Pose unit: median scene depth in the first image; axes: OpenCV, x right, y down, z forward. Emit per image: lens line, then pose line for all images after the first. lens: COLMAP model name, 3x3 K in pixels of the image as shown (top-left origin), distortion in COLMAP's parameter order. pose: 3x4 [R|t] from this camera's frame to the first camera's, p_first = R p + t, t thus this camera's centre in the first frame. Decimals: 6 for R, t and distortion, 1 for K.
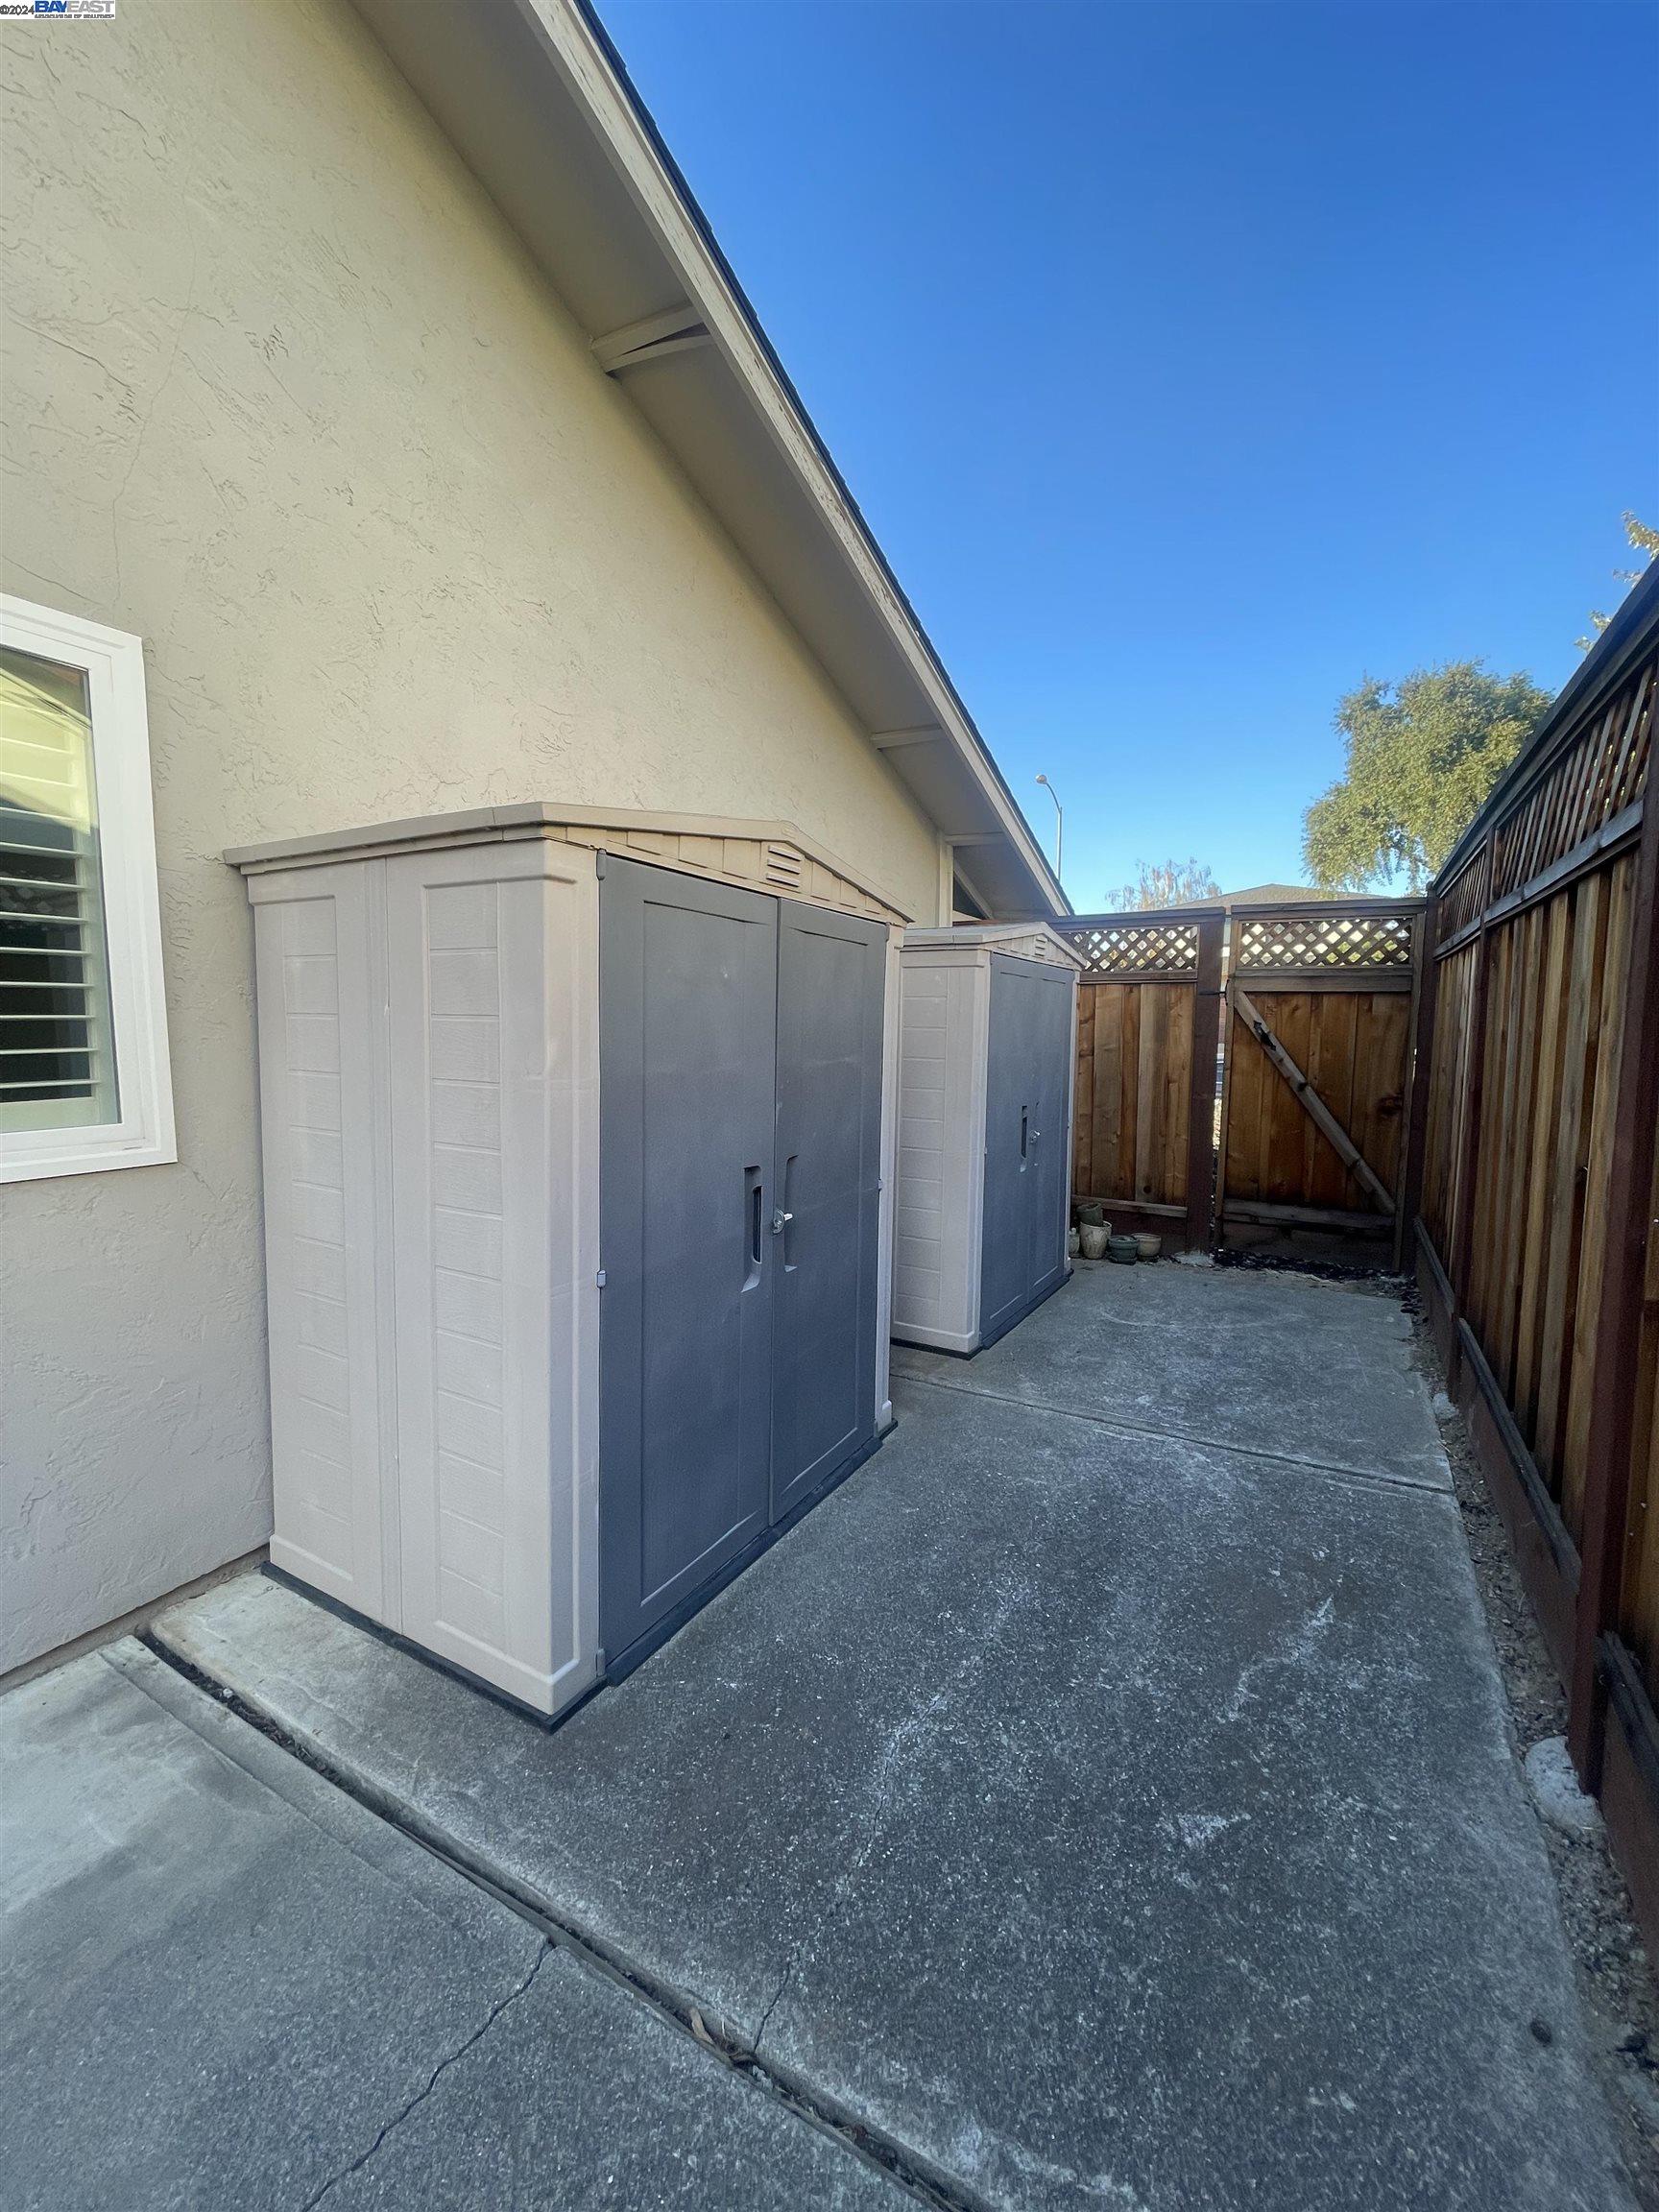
lens RADIAL K [[892.1, 0, 828.0], [0, 892.1, 1095.7], [0, 0, 1]] dist [-0.000157, 0.001078]
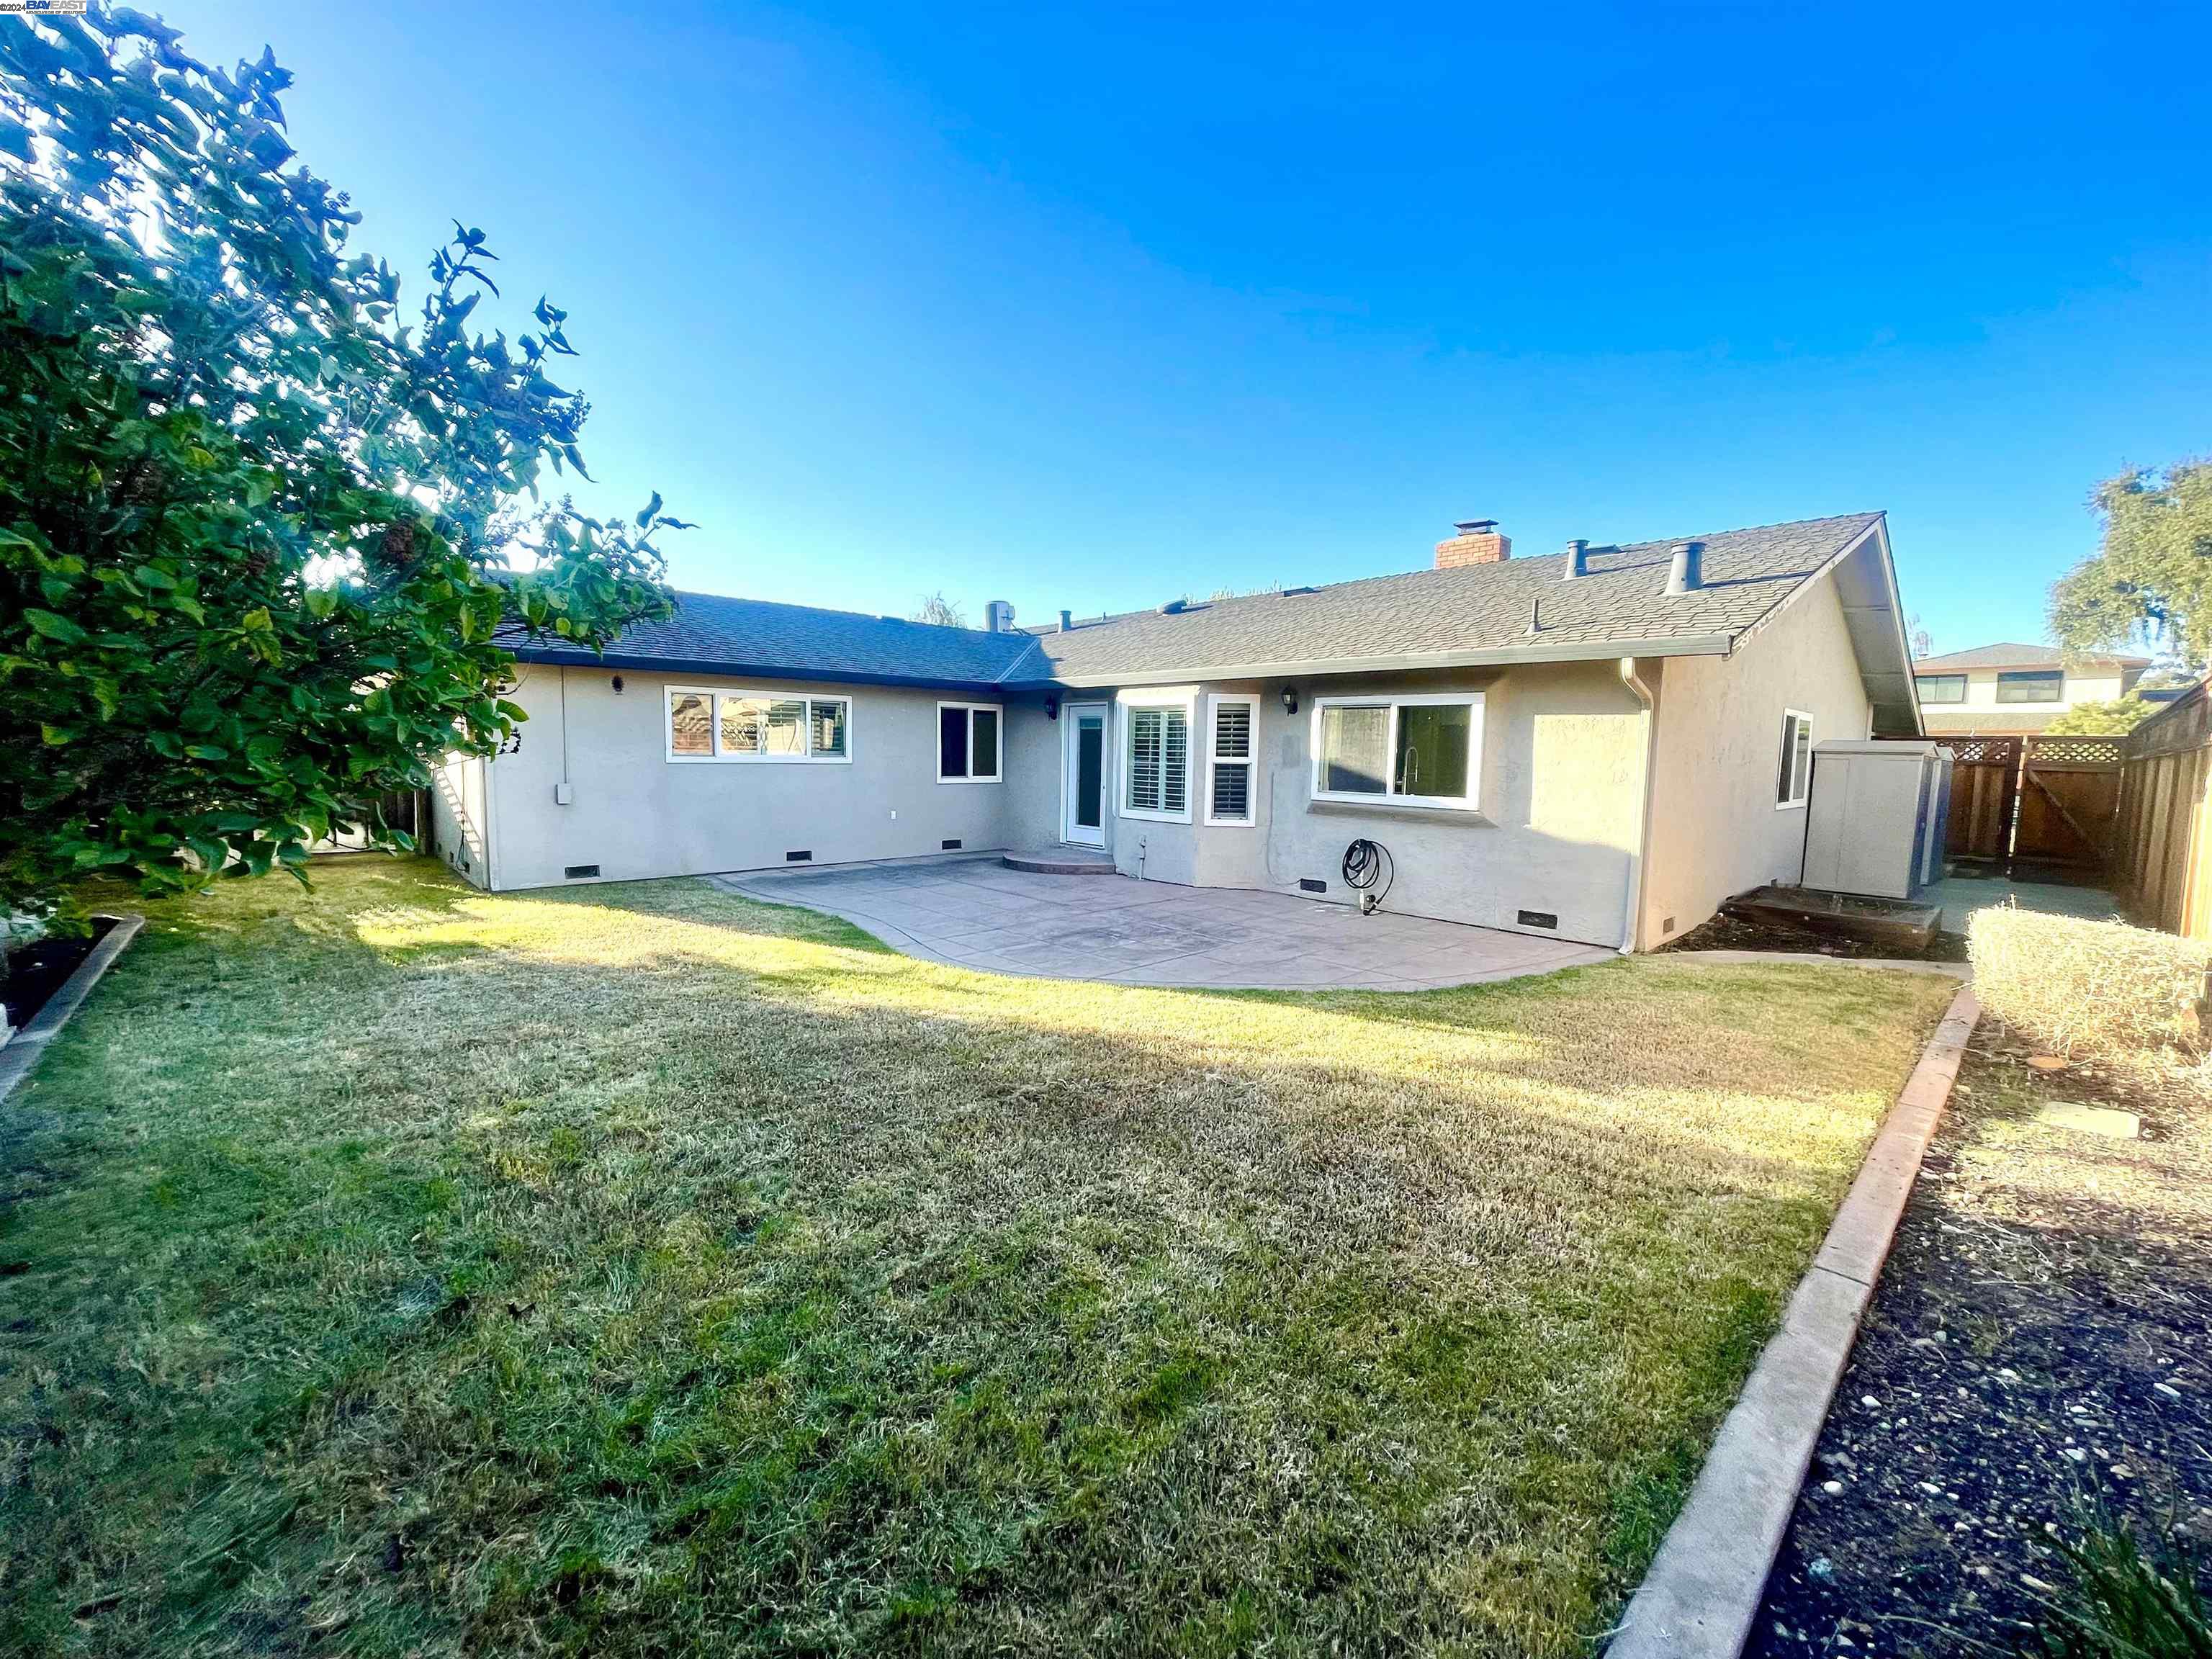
lens RADIAL K [[892.1, 0, 1106.9], [0, 892.1, 836.7], [0, 0, 1]] dist [-0.000157, 0.001078]
pose [[0.952473, 0.035997, -0.302488, -0.255432], [-0.035689, 0.999342, 0.006545, 0.030154], [0.302525, 0.004562, 0.953131, -0.447496]]
